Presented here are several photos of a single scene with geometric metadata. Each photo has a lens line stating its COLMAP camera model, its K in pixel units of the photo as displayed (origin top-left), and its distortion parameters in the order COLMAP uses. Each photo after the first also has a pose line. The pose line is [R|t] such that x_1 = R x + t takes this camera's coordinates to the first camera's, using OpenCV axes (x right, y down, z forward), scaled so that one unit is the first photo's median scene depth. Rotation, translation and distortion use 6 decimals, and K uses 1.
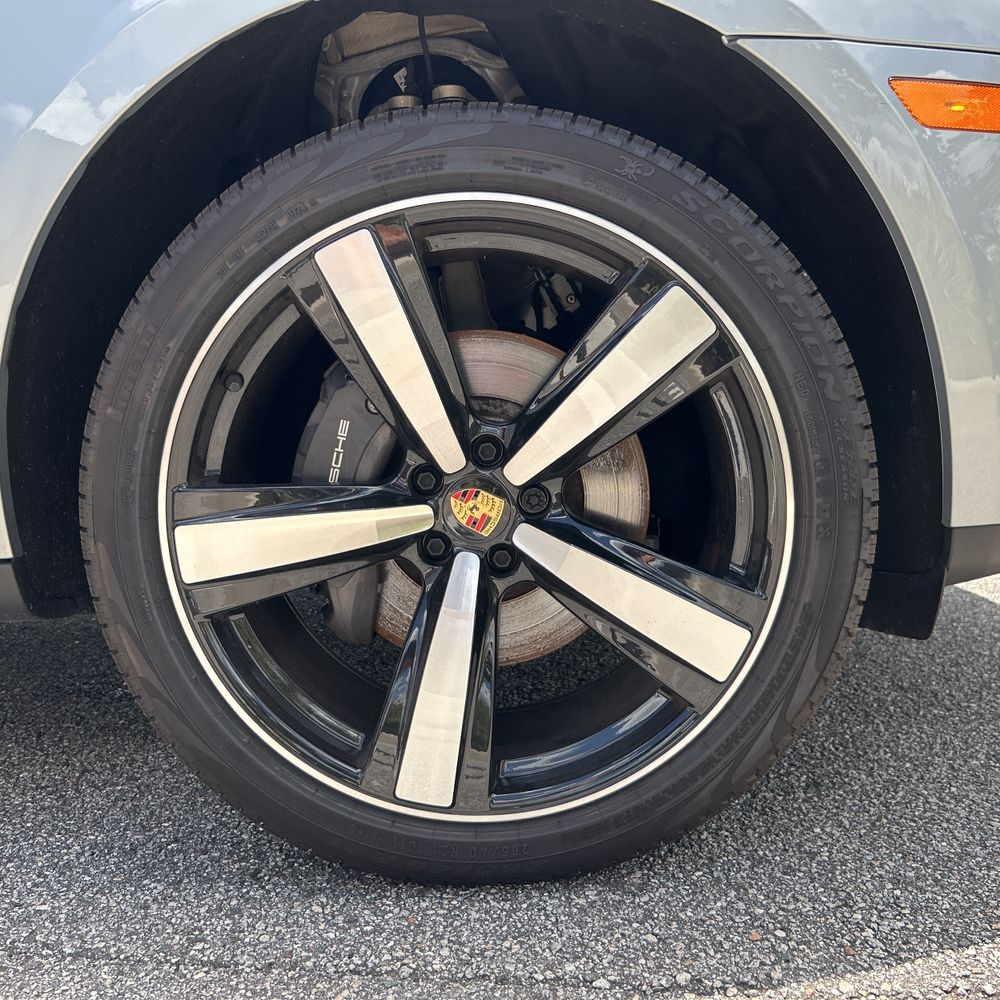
lens RADIAL K [[968.0, 0, 499.5], [0, 968.0, 538.1], [0, 0, 1]] dist [-0.000091, -0.009152]
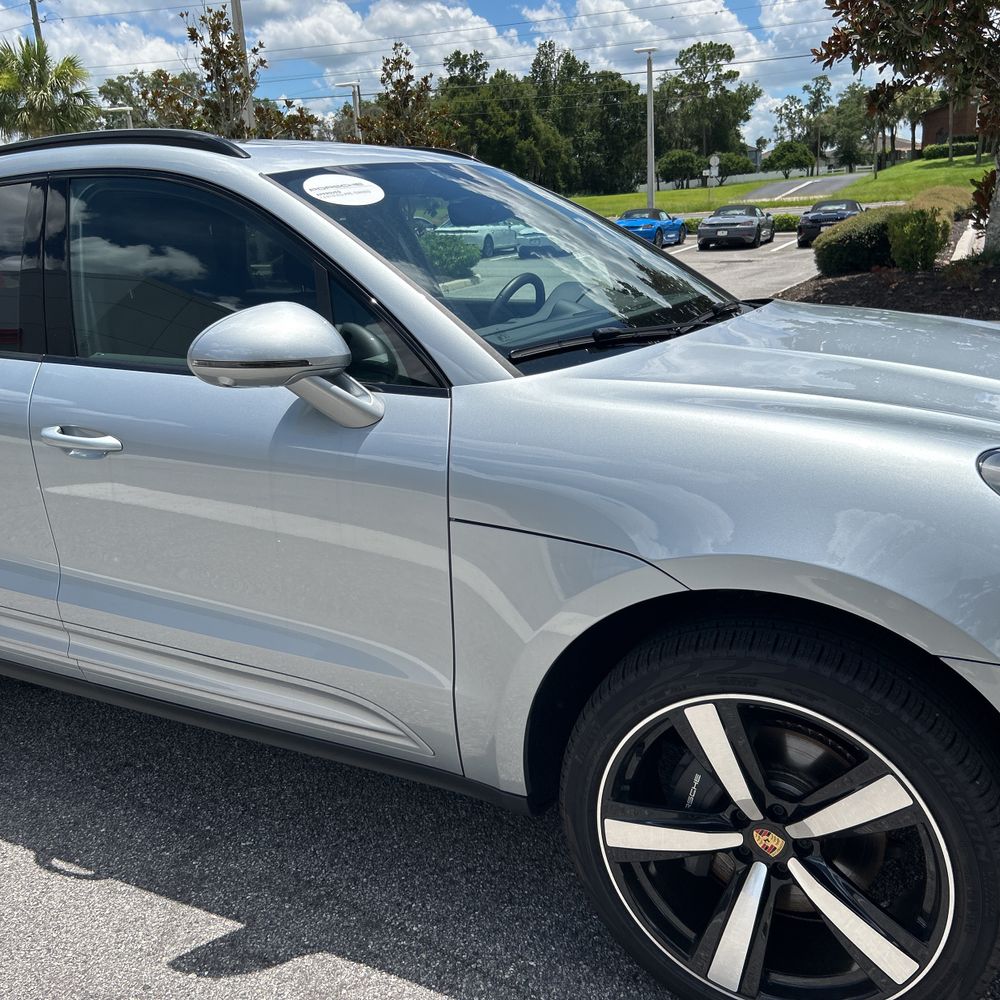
lens RADIAL K [[1005.2, 0, 500.0], [0, 1005.2, 500.0], [0, 0, 1]] dist [0.016118, -0.019352]
pose [[0.889776, 0.121710, -0.439870, 0.282501], [-0.043589, 0.982043, 0.183553, -0.987822], [0.454311, -0.144148, 0.879103, -0.761060]]
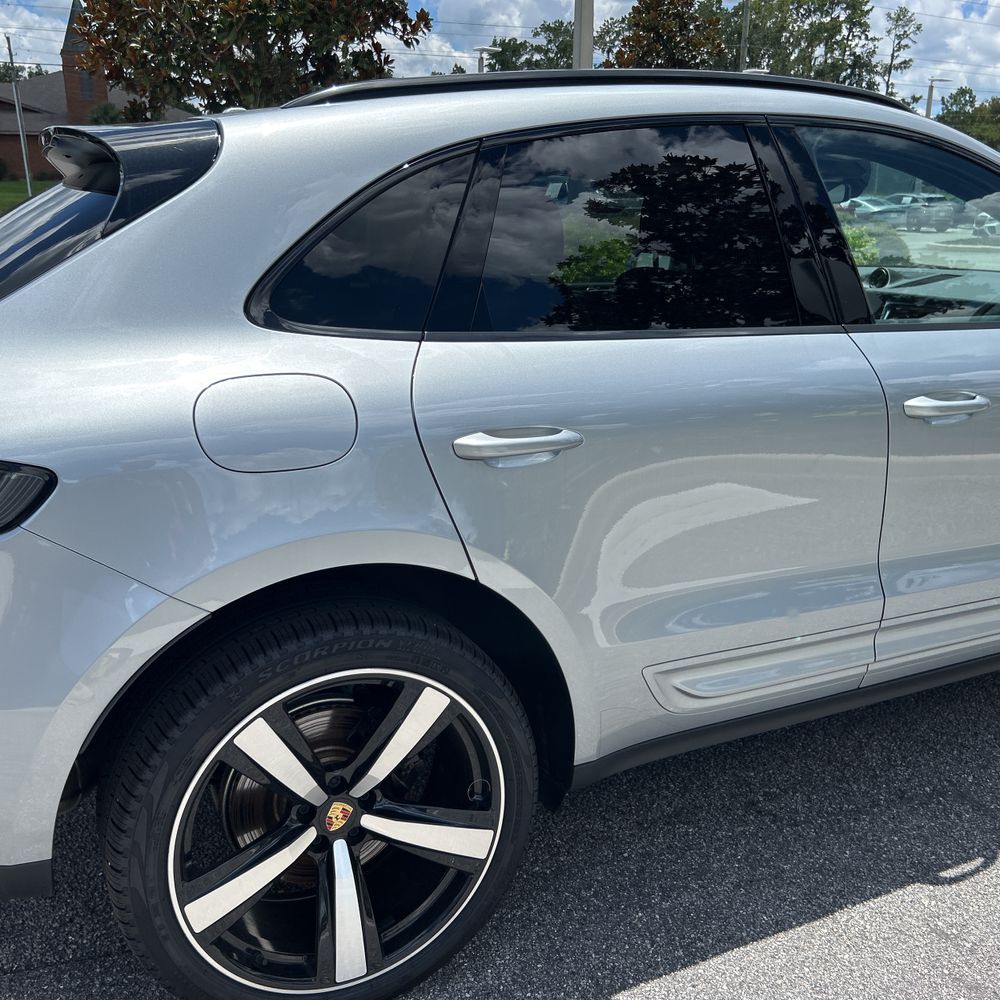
lens RADIAL K [[1005.2, 0, 500.0], [0, 1005.2, 500.0], [0, 0, 1]] dist [0.016118, -0.019352]
pose [[0.901631, -0.087314, 0.423601, -3.676712], [0.025128, 0.988331, 0.150234, -0.804791], [-0.431776, -0.124812, 0.893304, -0.697513]]
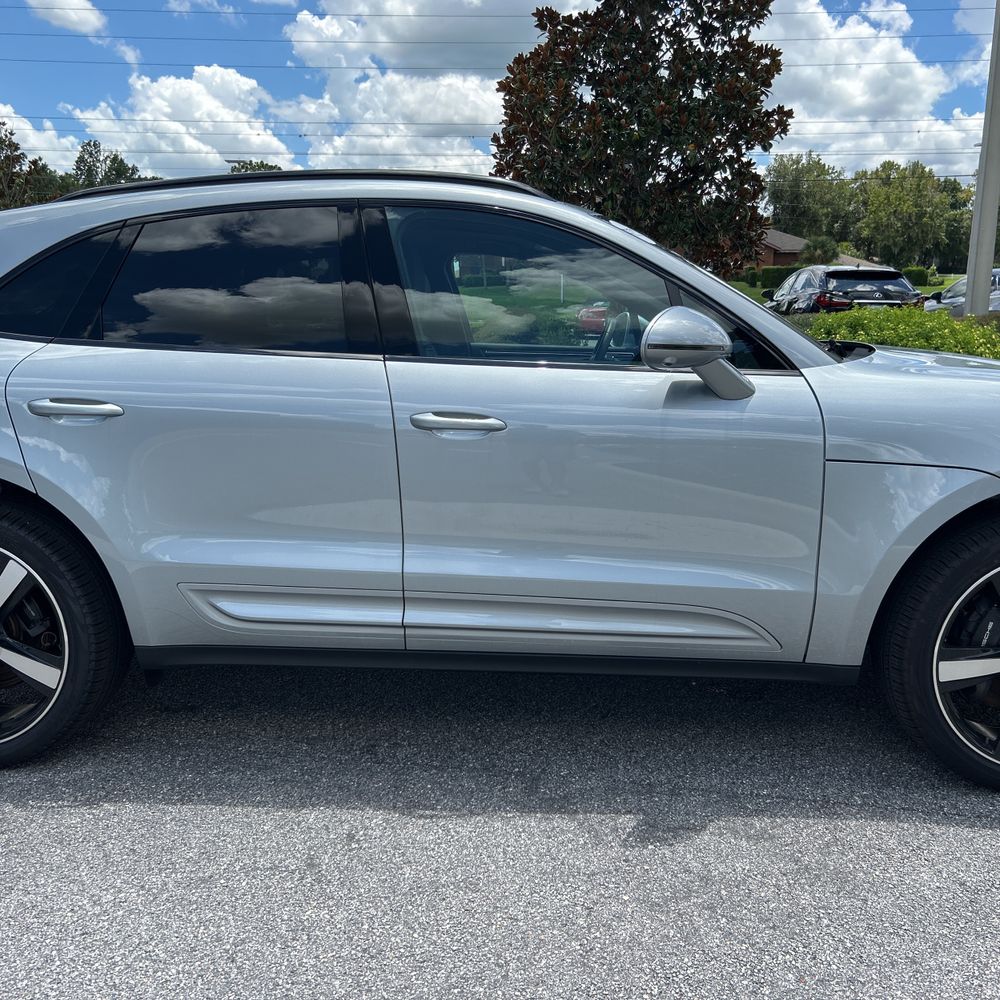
lens RADIAL K [[1005.2, 0, 500.0], [0, 1005.2, 500.0], [0, 0, 1]] dist [0.016118, -0.019352]
pose [[0.998221, 0.045510, -0.038525, -1.486221], [-0.043056, 0.997128, 0.062307, -0.599637], [0.041250, -0.060538, 0.997313, -1.891304]]
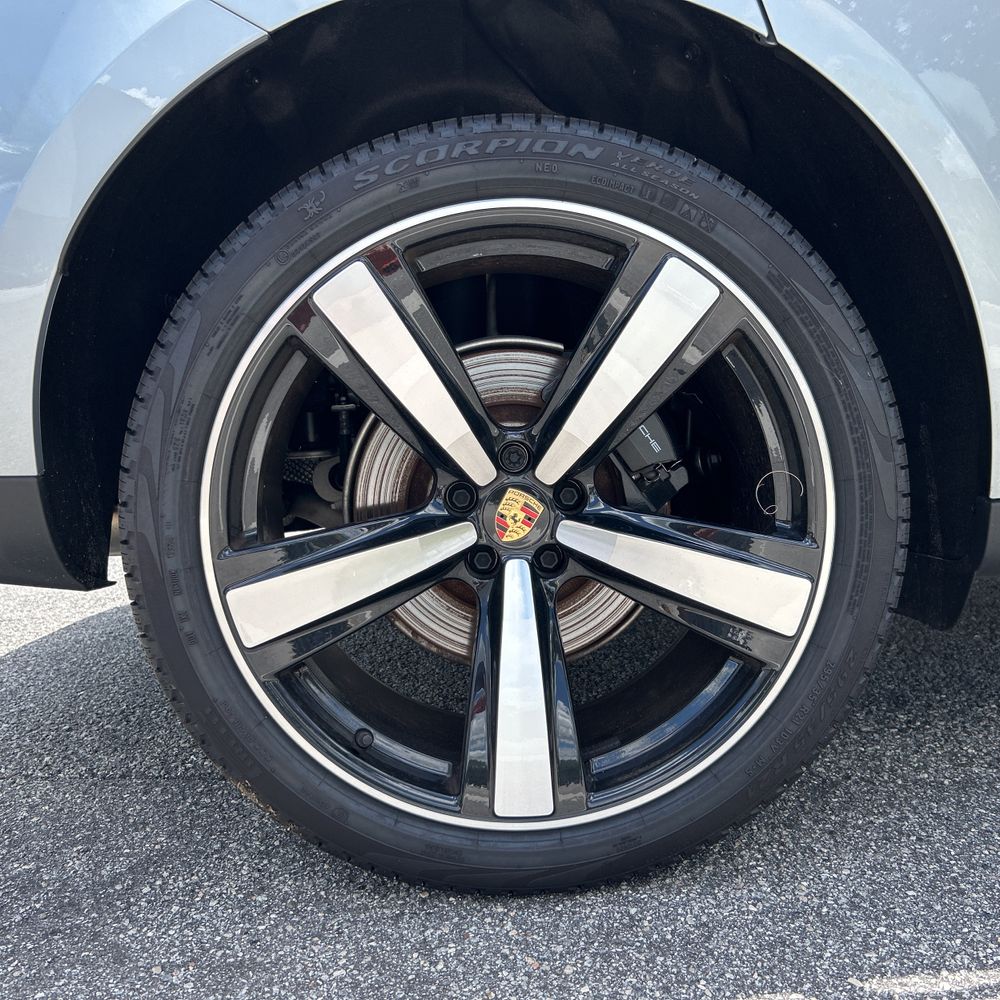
lens RADIAL K [[1025.9, 0, 478.4], [0, 1025.9, 492.8], [0, 0, 1]] dist [0.008597, 0.000465]
pose [[0.999453, -0.025769, 0.020713, -3.253374], [0.025598, 0.999636, 0.008467, 0.043893], [-0.020923, -0.007932, 0.999750, -0.022661]]
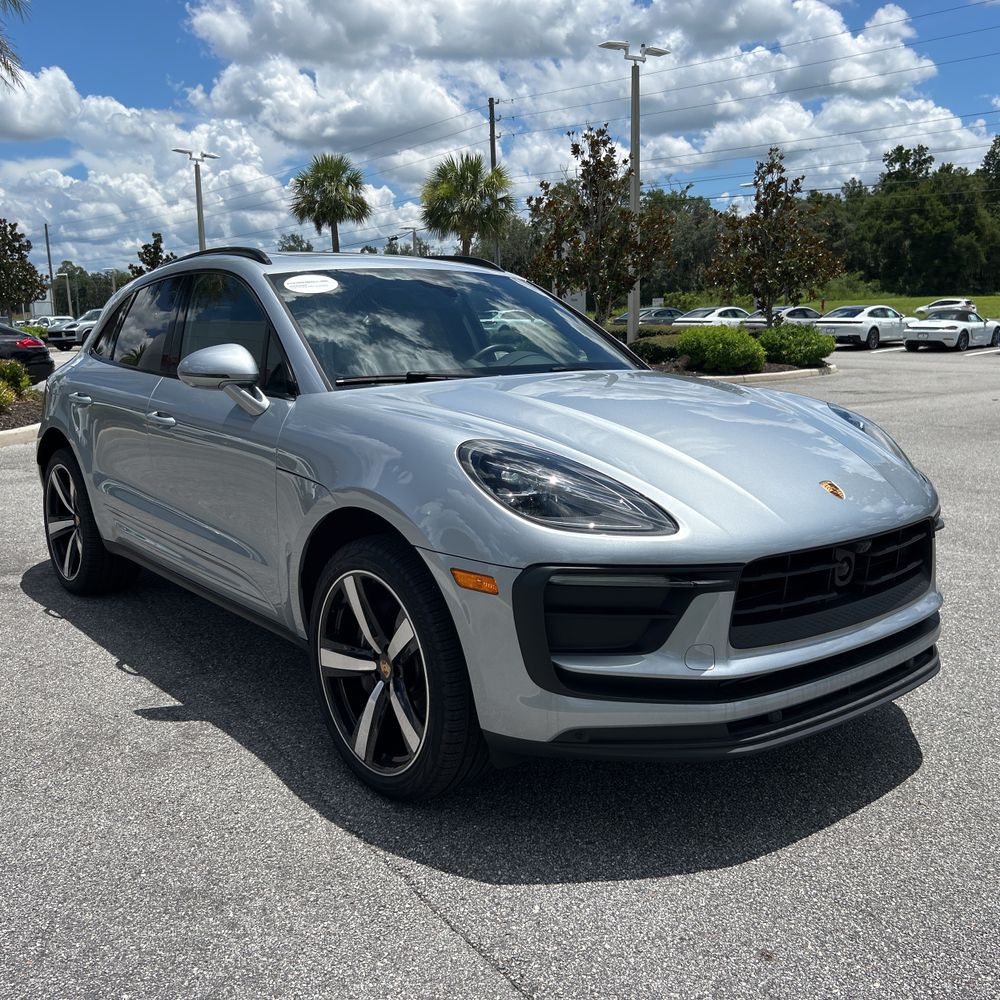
lens RADIAL K [[1012.0, 0, 500.0], [0, 1012.0, 500.0], [0, 0, 1]] dist [0.090823, -0.114495]
pose [[0.629765, 0.164995, -0.759061, 2.569535], [-0.106878, 0.986292, 0.125715, -1.000761], [0.769398, 0.001956, 0.638767, -0.733471]]
